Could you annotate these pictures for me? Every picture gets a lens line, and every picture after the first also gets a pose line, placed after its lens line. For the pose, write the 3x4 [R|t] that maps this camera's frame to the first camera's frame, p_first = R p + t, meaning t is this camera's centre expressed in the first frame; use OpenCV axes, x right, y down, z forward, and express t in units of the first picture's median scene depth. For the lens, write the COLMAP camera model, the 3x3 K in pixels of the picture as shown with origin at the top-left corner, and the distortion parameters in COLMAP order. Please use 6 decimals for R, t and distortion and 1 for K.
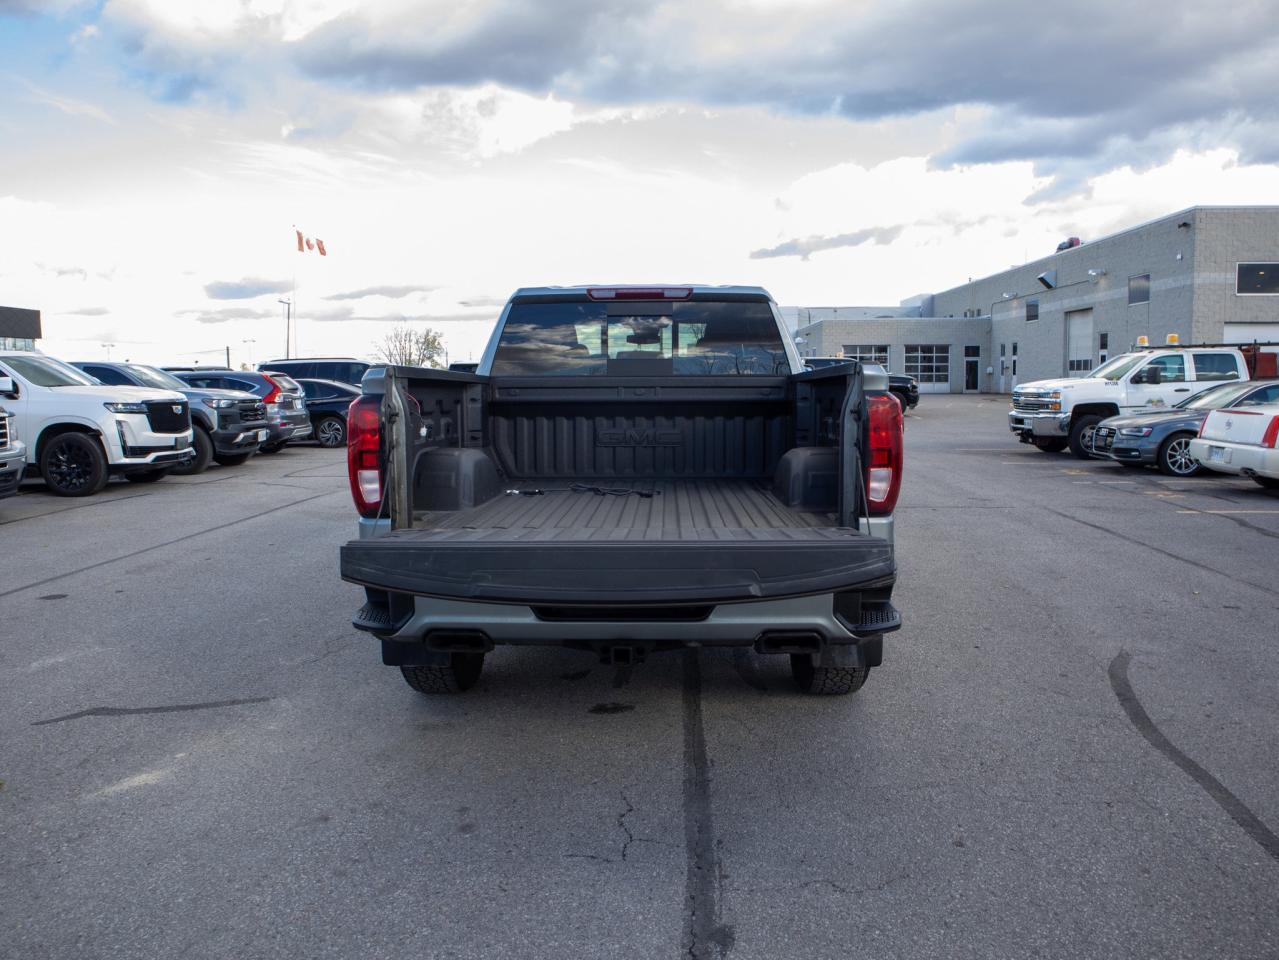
lens RADIAL K [[992.1, 0, 628.8], [0, 992.1, 492.4], [0, 0, 1]] dist [-0.119174, 0.066321]
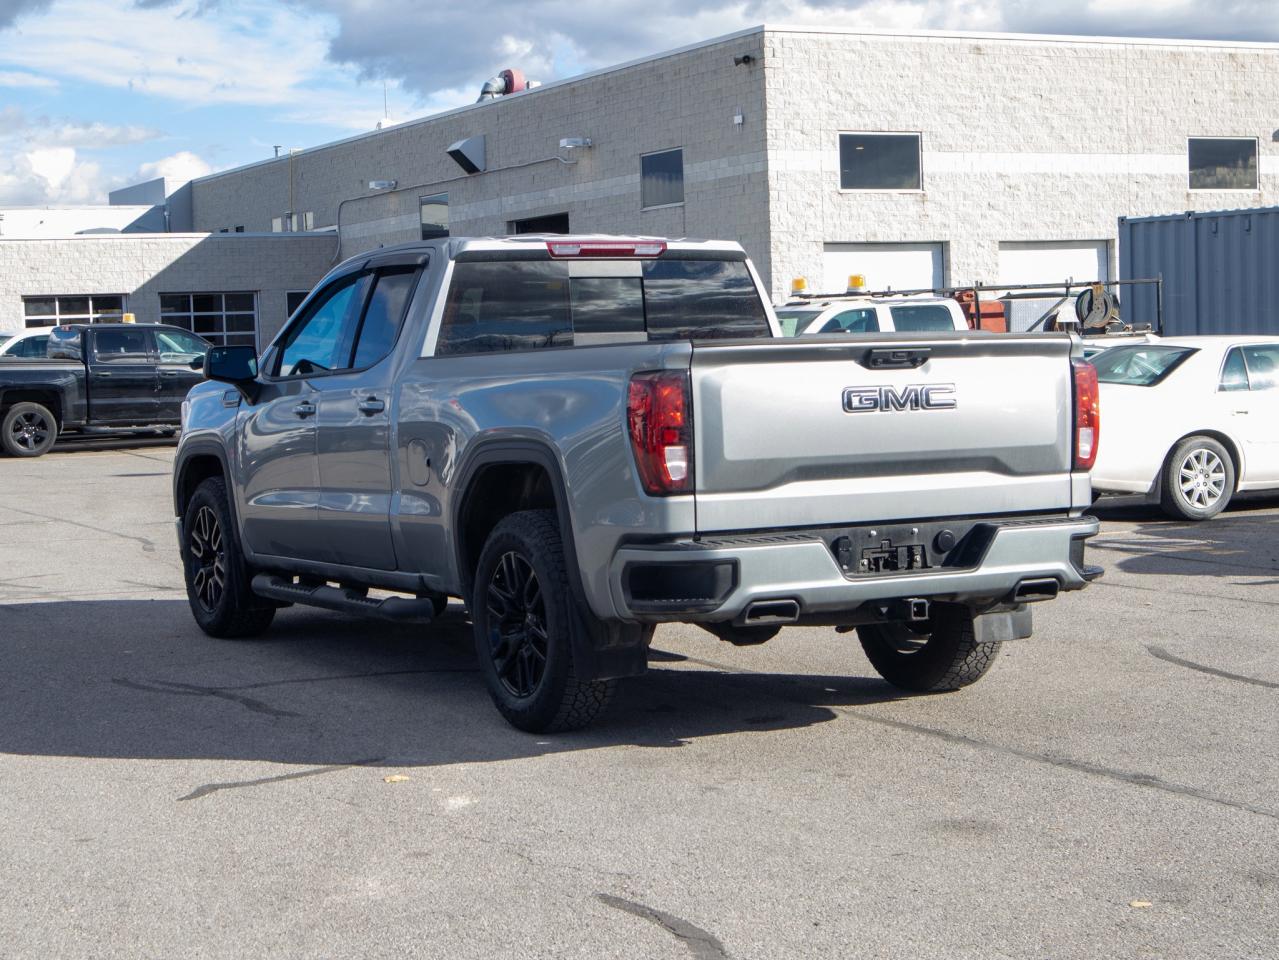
lens RADIAL K [[2386.6, 0, 641.1], [0, 2386.6, 482.0], [0, 0, 1]] dist [-0.012519, 0.000000]
pose [[0.865659, -0.041971, 0.498872, -1.247291], [0.075903, 0.995963, -0.047919, 0.104478], [-0.494847, 0.079347, 0.865350, -0.878067]]
